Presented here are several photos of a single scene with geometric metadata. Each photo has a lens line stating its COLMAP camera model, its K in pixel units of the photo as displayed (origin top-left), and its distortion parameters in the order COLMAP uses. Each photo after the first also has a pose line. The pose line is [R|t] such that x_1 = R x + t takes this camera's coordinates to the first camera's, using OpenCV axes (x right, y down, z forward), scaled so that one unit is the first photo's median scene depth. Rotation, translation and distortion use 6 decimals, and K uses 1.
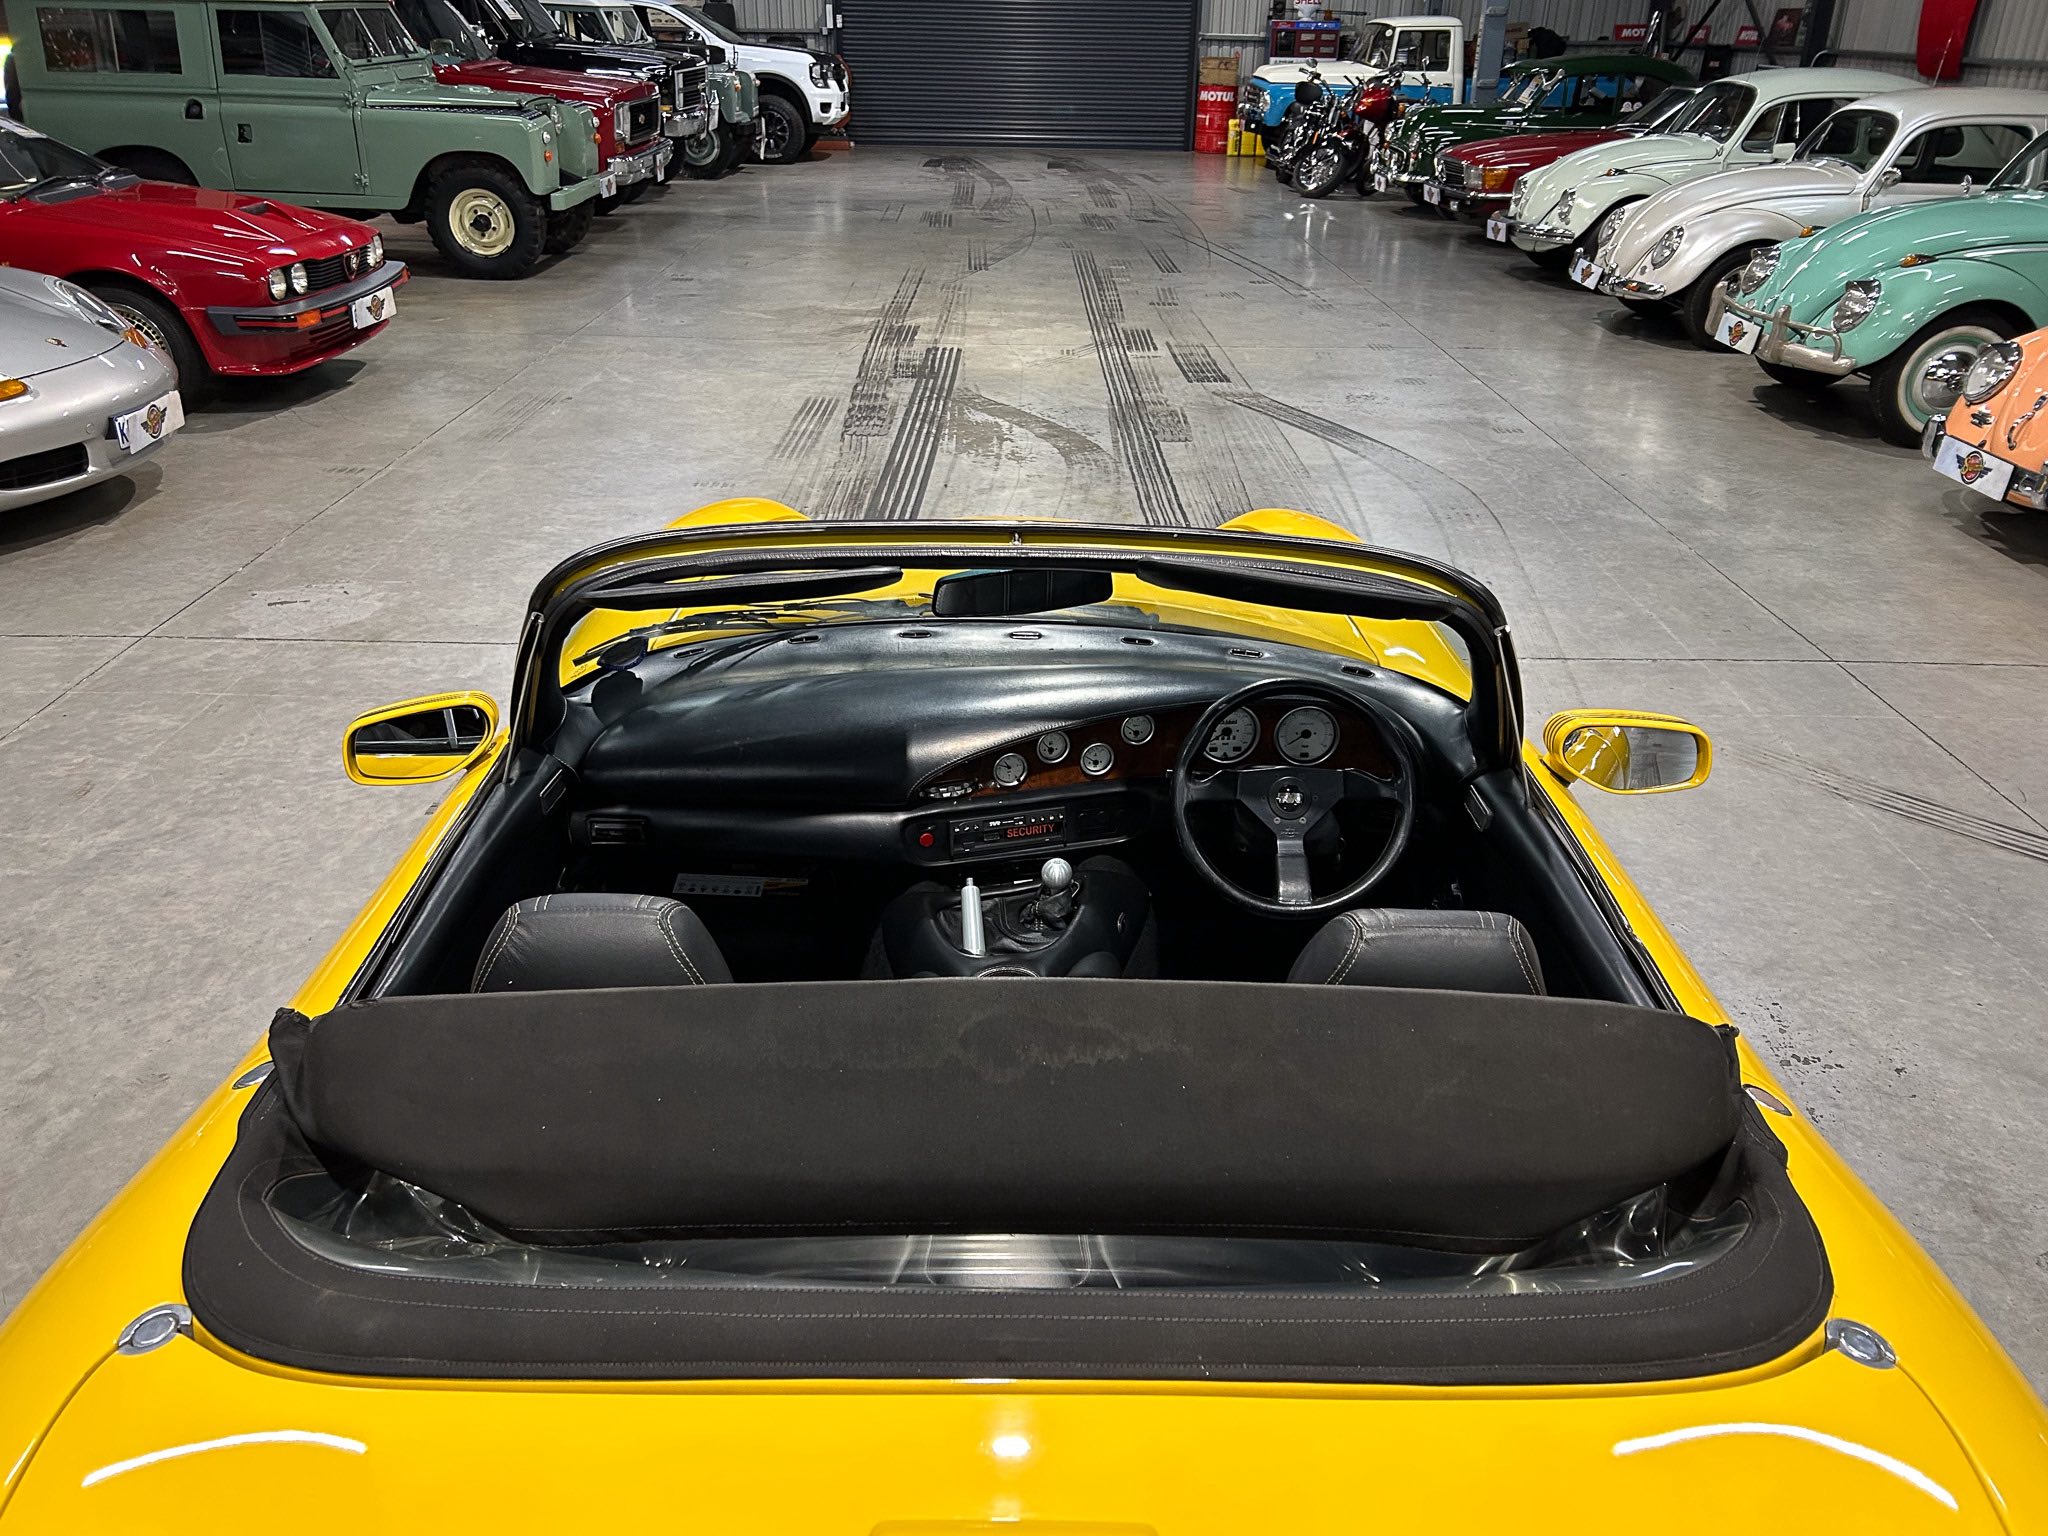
lens RADIAL K [[1539.1, 0, 1030.1], [0, 1539.1, 780.0], [0, 0, 1]] dist [0.052096, -0.055520]
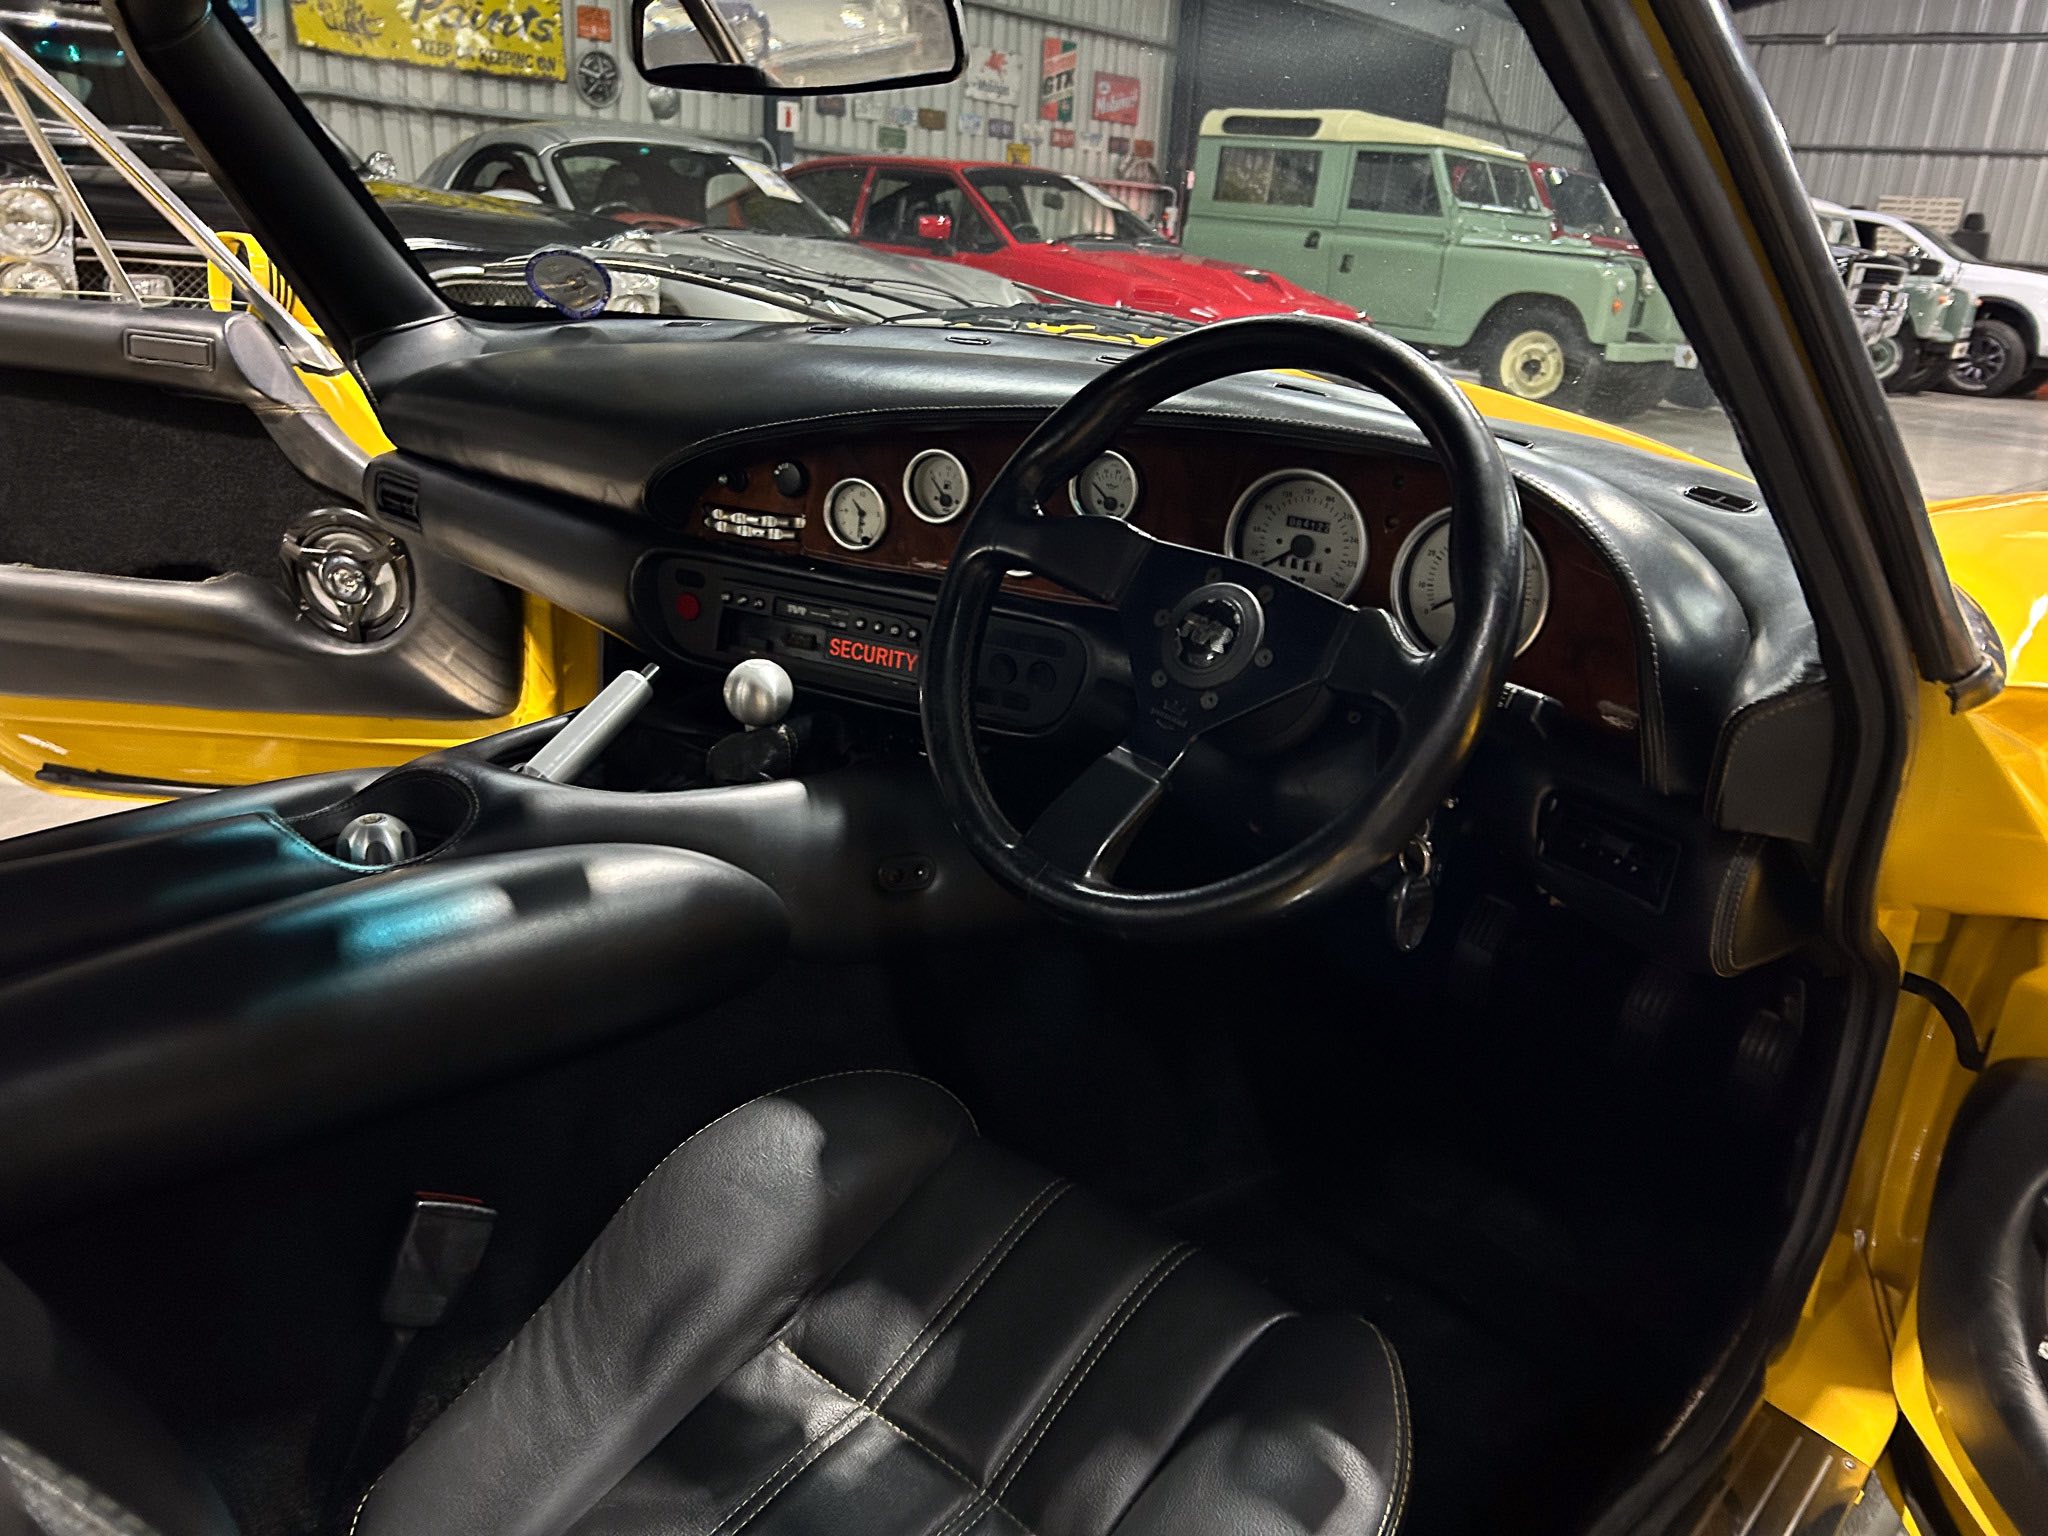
lens RADIAL K [[1539.1, 0, 1063.3], [0, 1539.1, 768.9], [0, 0, 1]] dist [0.052096, -0.055520]
pose [[0.748879, 0.248003, -0.614553, 0.127788], [-0.343841, 0.938158, -0.040402, 0.023691], [0.566528, 0.241564, 0.787841, 0.227413]]
